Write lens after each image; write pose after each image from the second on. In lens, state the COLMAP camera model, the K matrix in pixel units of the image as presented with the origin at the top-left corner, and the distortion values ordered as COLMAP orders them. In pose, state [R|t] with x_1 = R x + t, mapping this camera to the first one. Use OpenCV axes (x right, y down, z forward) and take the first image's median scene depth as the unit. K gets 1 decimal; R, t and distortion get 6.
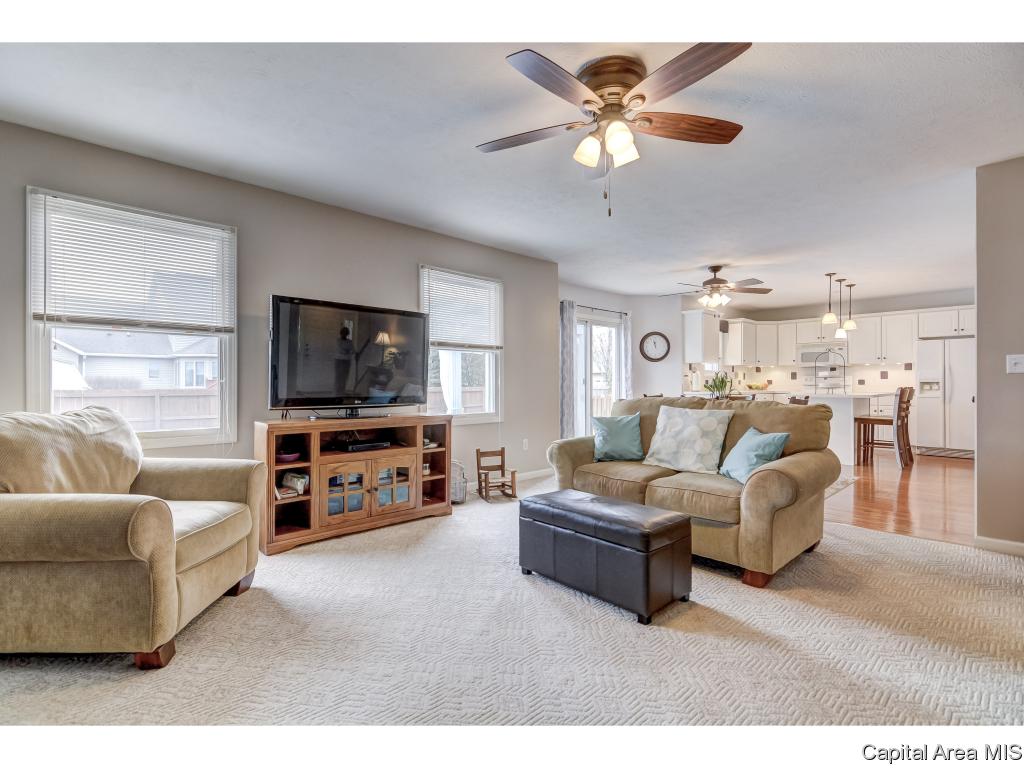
lens RADIAL K [[492.2, 0, 506.6], [0, 492.2, 382.4], [0, 0, 1]] dist [0.003607, 0.000459]
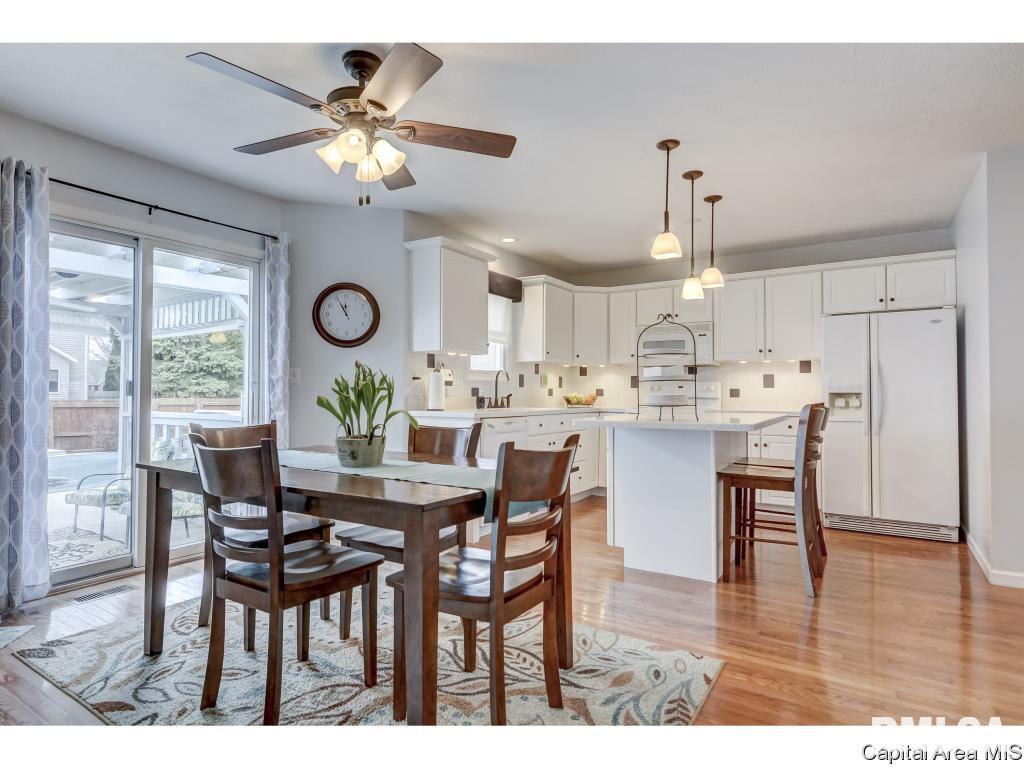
lens RADIAL K [[568.9, 0, 511.1], [0, 568.9, 381.7], [0, 0, 1]] dist [0.018322, -0.000019]
pose [[0.970732, 0.009091, 0.239995, 0.323745], [-0.004179, 0.999771, -0.020967, 0.001564], [-0.240131, 0.019351, 0.970548, 0.439809]]
